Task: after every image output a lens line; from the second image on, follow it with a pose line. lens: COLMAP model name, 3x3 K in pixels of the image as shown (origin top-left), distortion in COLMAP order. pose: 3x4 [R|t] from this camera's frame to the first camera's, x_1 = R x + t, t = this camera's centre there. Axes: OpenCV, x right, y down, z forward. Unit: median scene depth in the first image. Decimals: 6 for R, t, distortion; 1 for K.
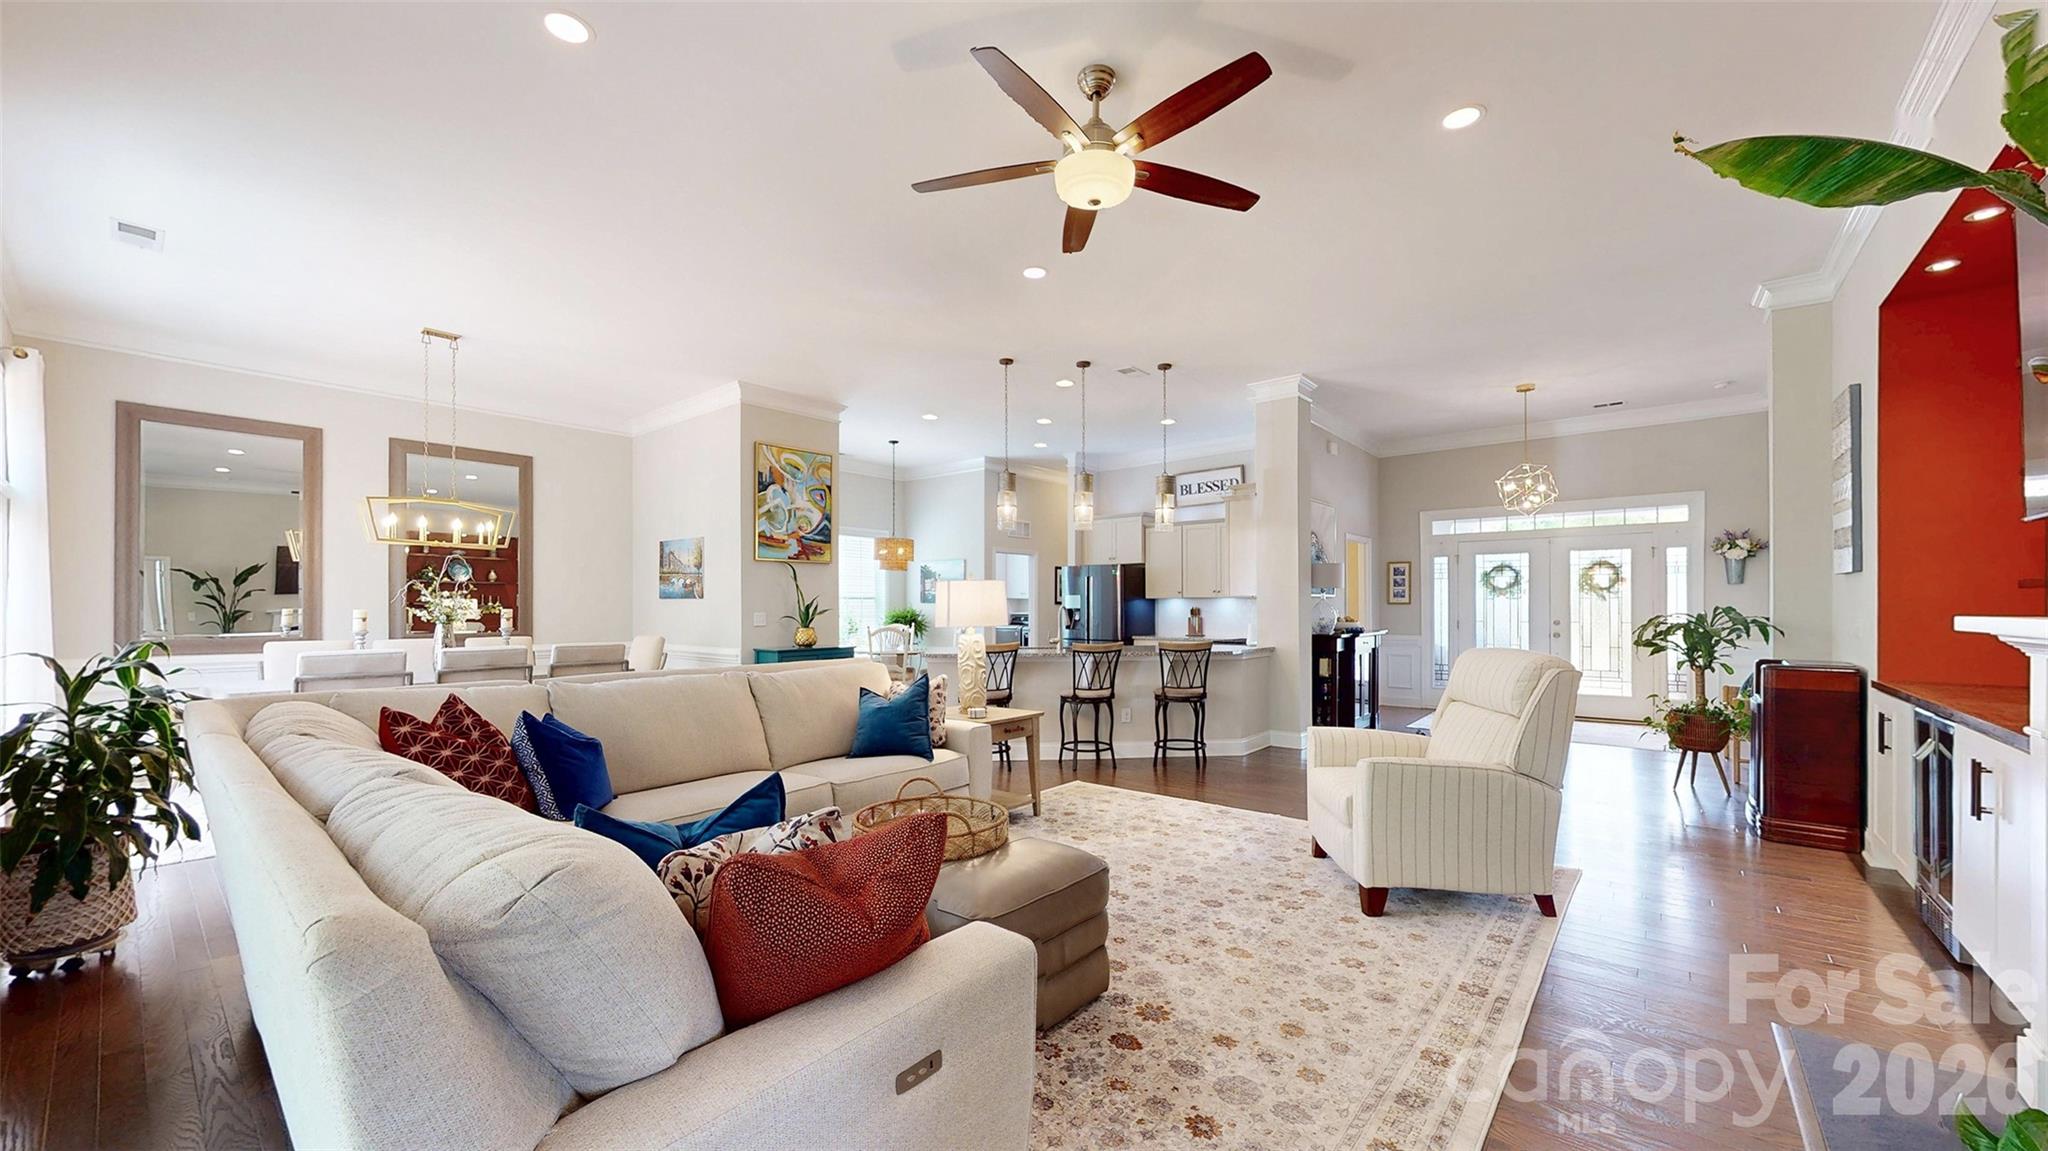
lens RADIAL K [[748.0, 0, 1027.9], [0, 748.0, 605.3], [0, 0, 1]] dist [-0.003347, 0.000062]
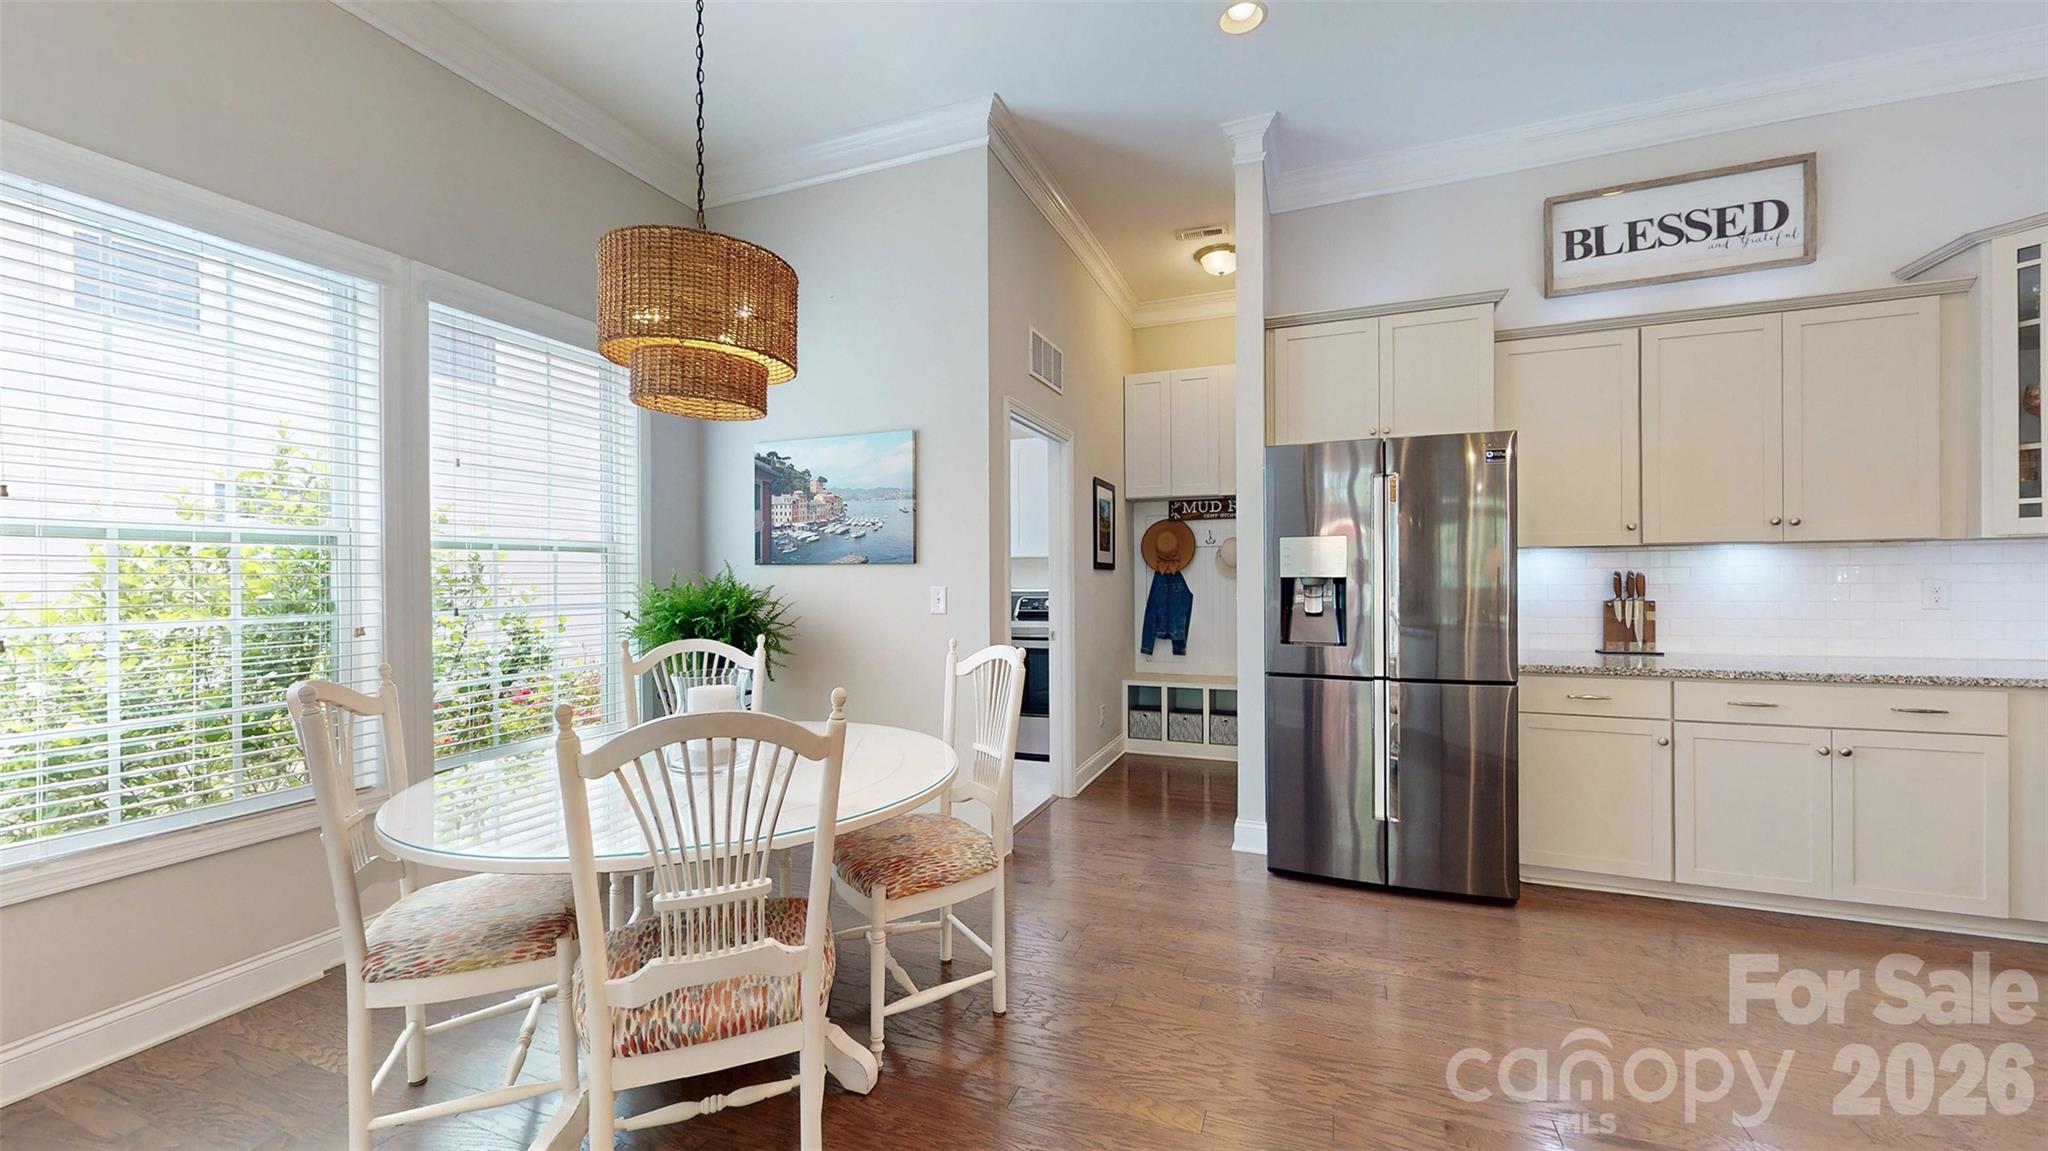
lens RADIAL K [[748.0, 0, 1023.0], [0, 748.0, 574.1], [0, 0, 1]] dist [-0.003347, 0.000062]
pose [[0.951494, -0.005555, 0.307616, -0.166295], [0.006066, 0.999981, -0.000706, 0.002196], [-0.307606, 0.002538, 0.951510, 0.804939]]
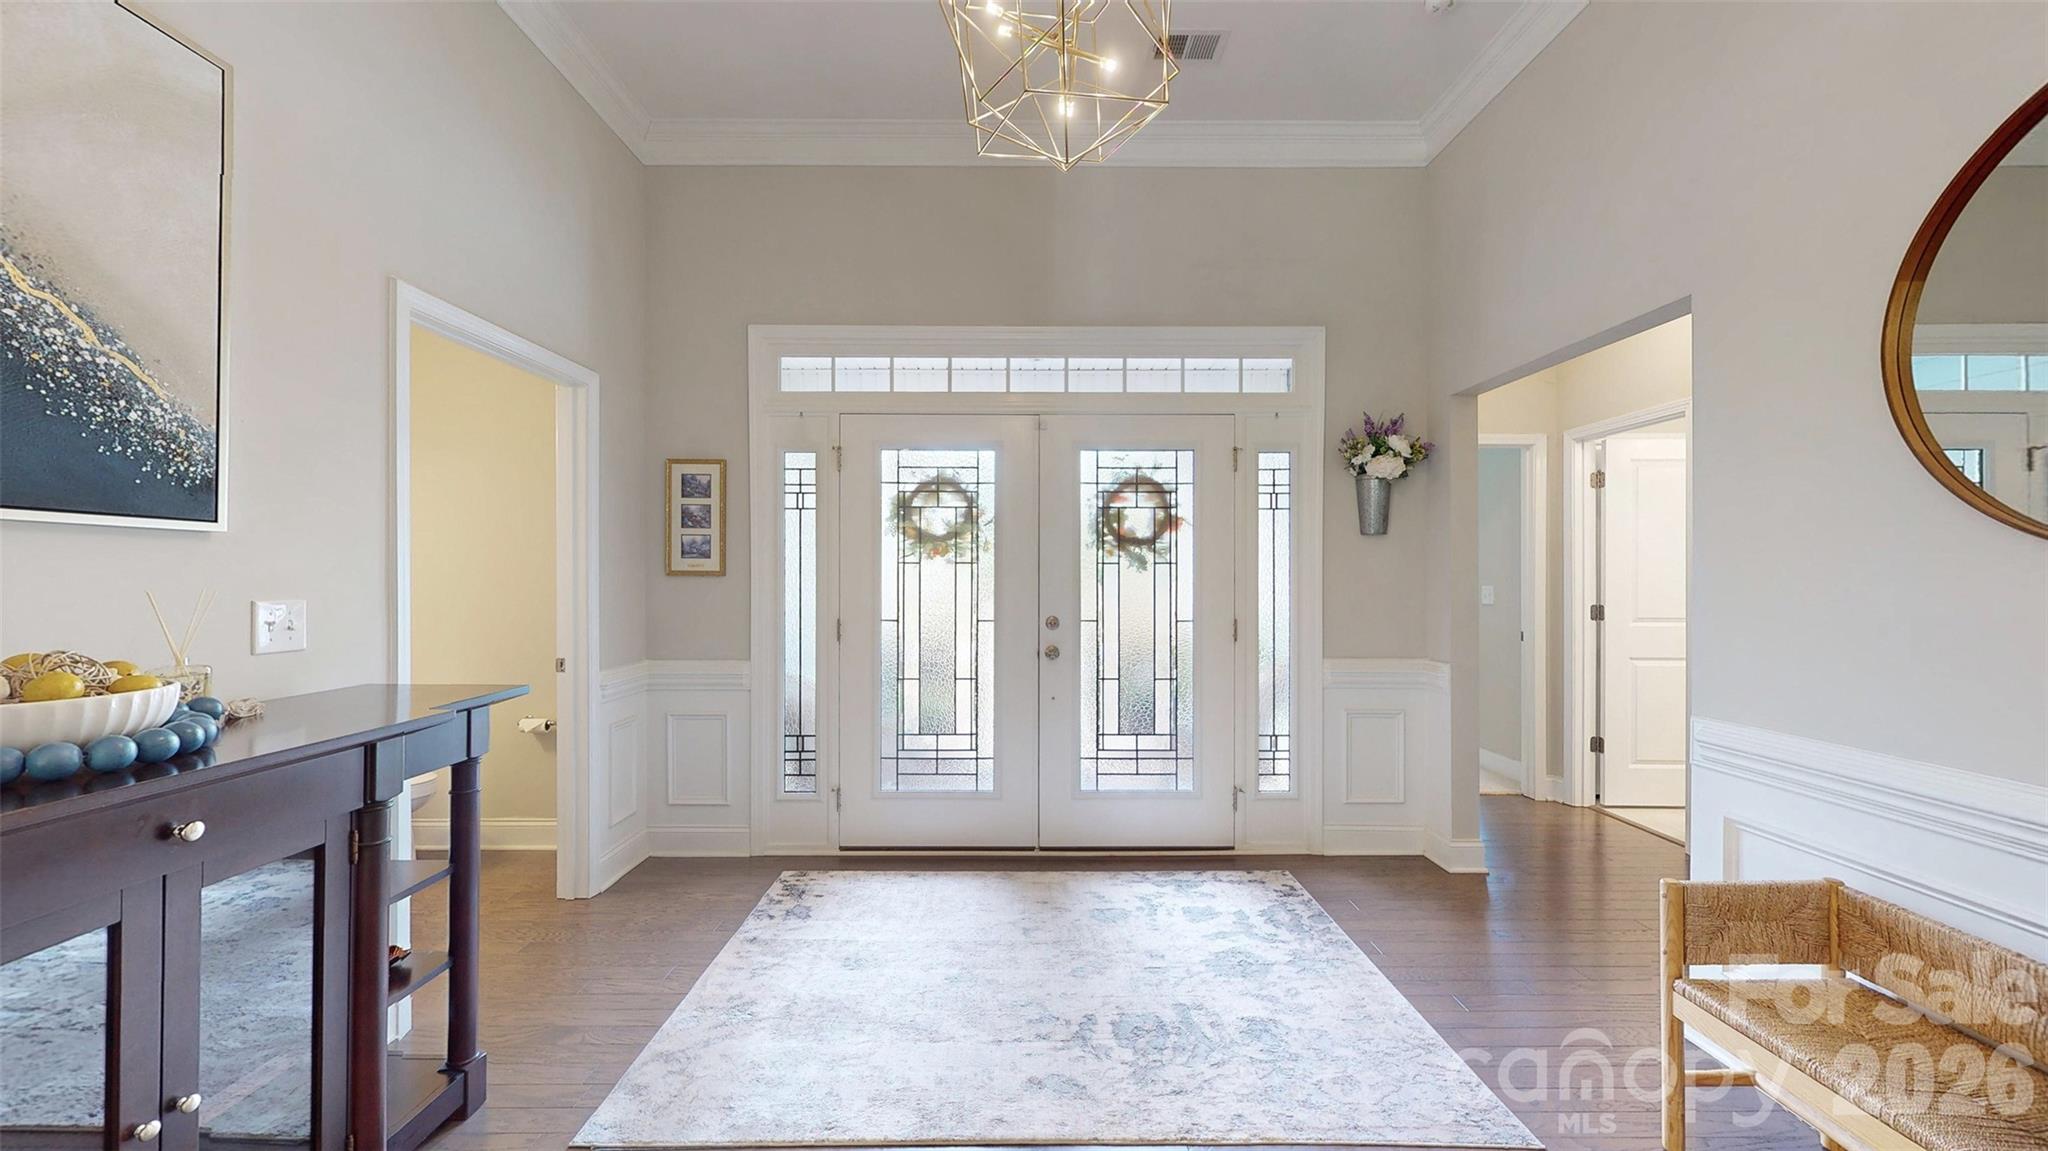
lens RADIAL K [[748.0, 0, 1008.8], [0, 748.0, 580.8], [0, 0, 1]] dist [-0.003347, 0.000062]
pose [[0.765311, 0.002206, 0.643657, 0.404264], [-0.002778, 0.999996, -0.000123, 0.000274], [-0.643655, -0.001694, 0.765314, 0.666089]]
